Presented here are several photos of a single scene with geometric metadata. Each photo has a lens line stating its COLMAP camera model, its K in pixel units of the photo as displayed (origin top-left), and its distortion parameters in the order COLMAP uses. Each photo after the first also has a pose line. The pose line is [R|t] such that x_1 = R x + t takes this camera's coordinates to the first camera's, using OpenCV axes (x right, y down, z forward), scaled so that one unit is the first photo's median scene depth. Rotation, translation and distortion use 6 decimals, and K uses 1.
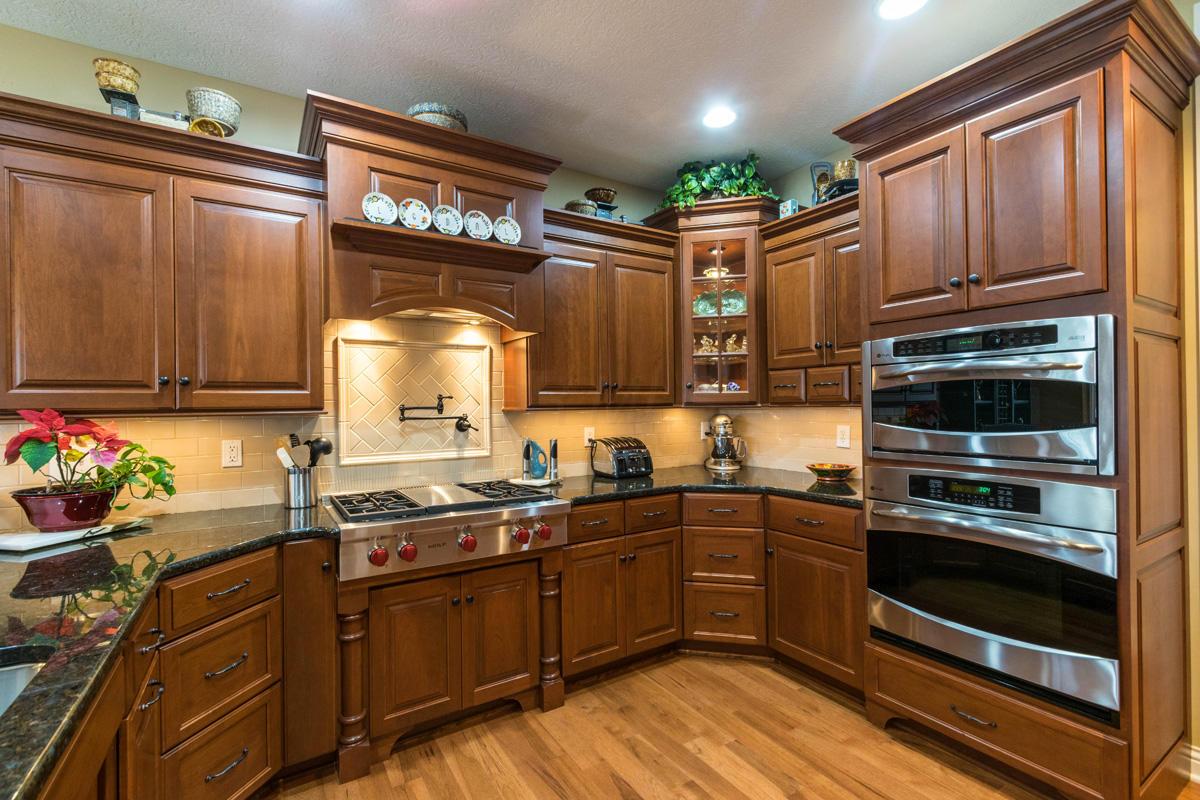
lens RADIAL K [[528.4, 0, 584.0], [0, 528.4, 403.9], [0, 0, 1]] dist [0.003287, -0.002938]
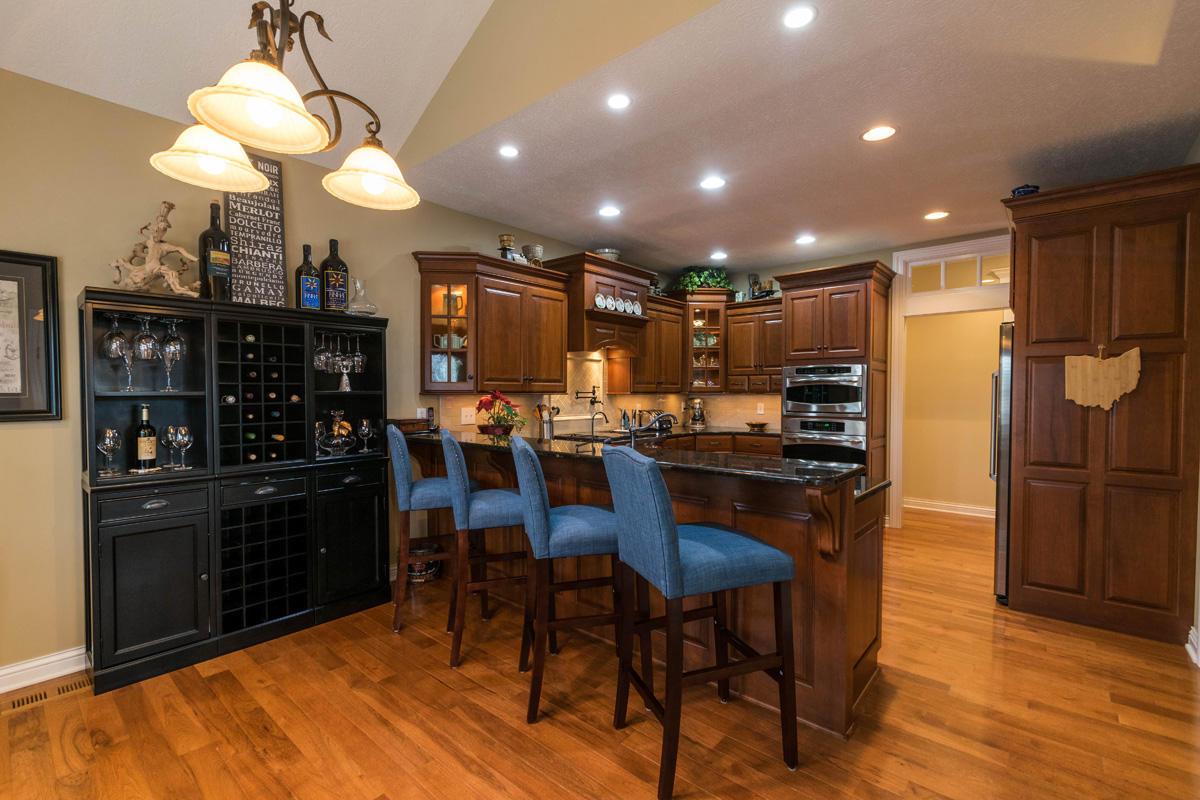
lens RADIAL K [[528.4, 0, 585.4], [0, 528.4, 403.4], [0, 0, 1]] dist [0.003287, -0.002938]
pose [[0.957000, 0.007015, 0.290002, -0.994166], [-0.013690, 0.999686, 0.020997, 0.009088], [-0.289764, -0.024064, 0.956796, -1.008120]]
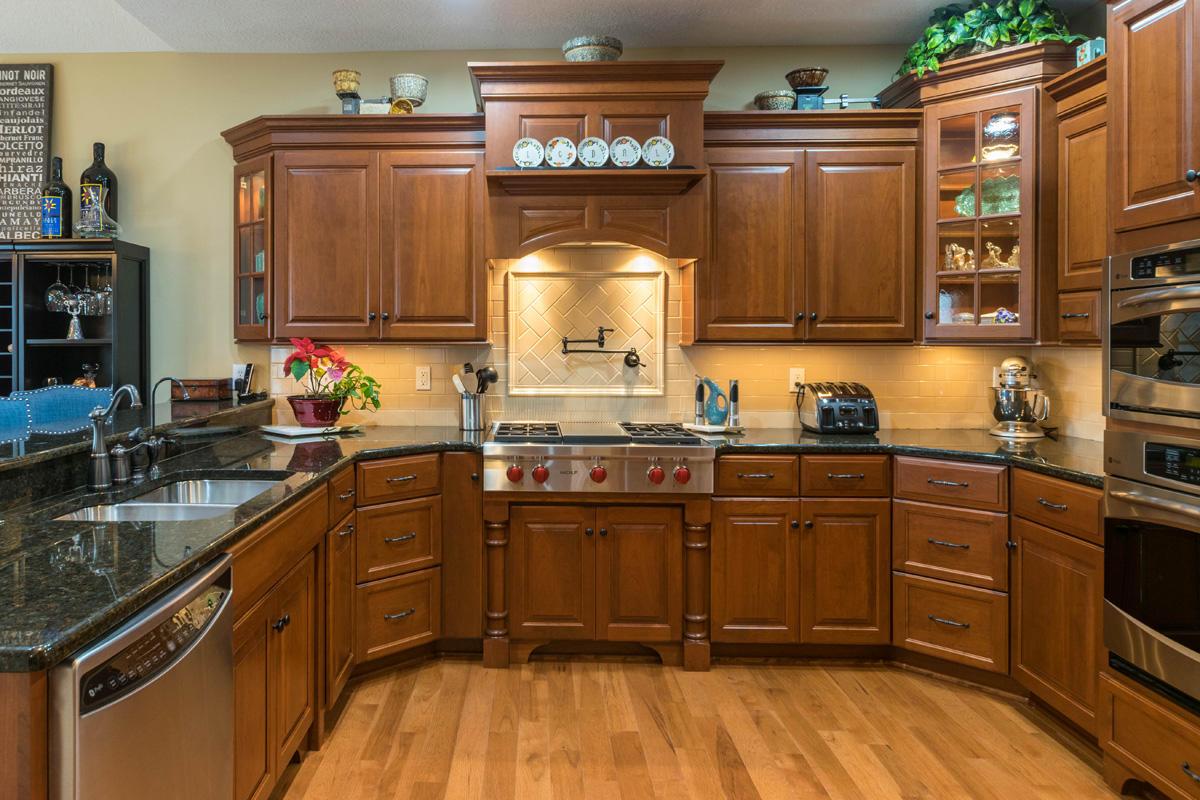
lens RADIAL K [[816.8, 0, 499.6], [0, 816.8, 344.4], [0, 0, 1]] dist [-0.003843, 0.001847]
pose [[0.830716, 0.015631, -0.556478, 0.450135], [-0.009674, 0.999860, 0.013644, -0.005013], [0.556613, -0.005951, 0.830751, -0.372043]]
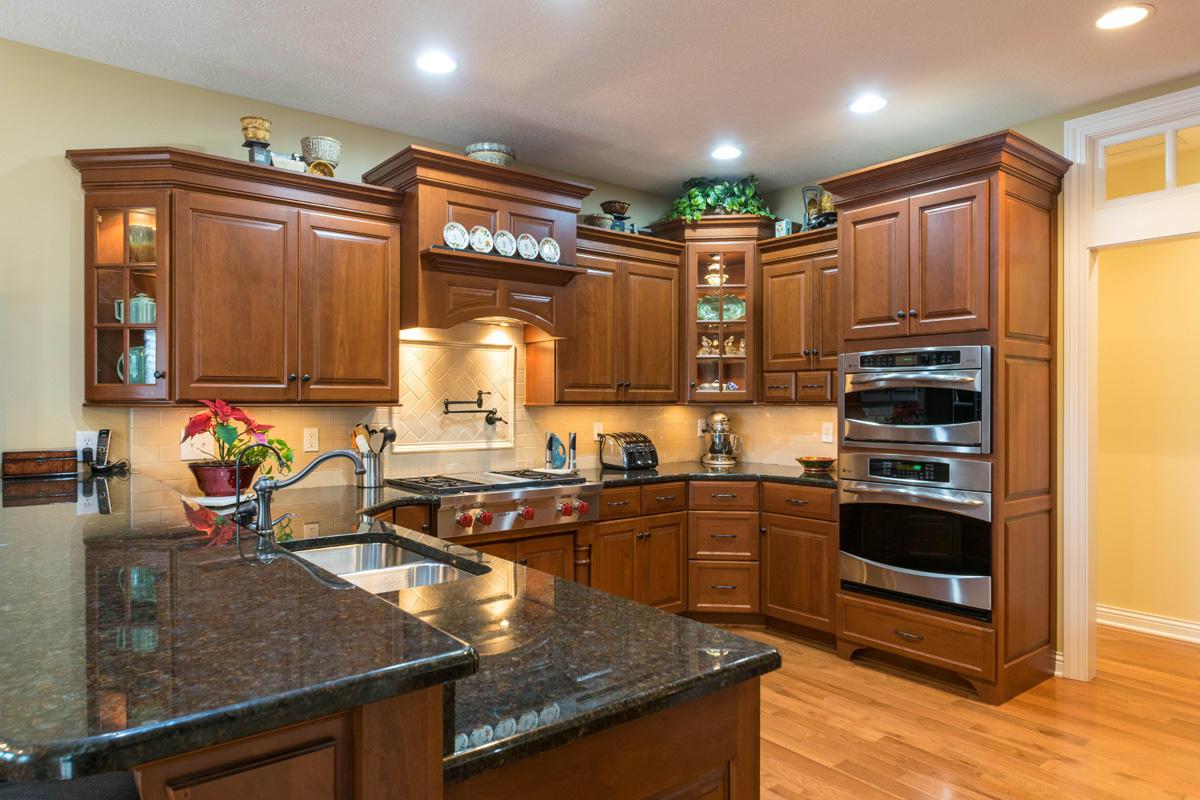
lens RADIAL K [[741.4, 0, 589.1], [0, 741.4, 401.9], [0, 0, 1]] dist [-0.003074, 0.003652]
pose [[0.993024, 0.013150, 0.117181, -0.257124], [-0.013501, 0.999906, 0.002198, 0.000226], [-0.117141, -0.003765, 0.993108, -0.656239]]
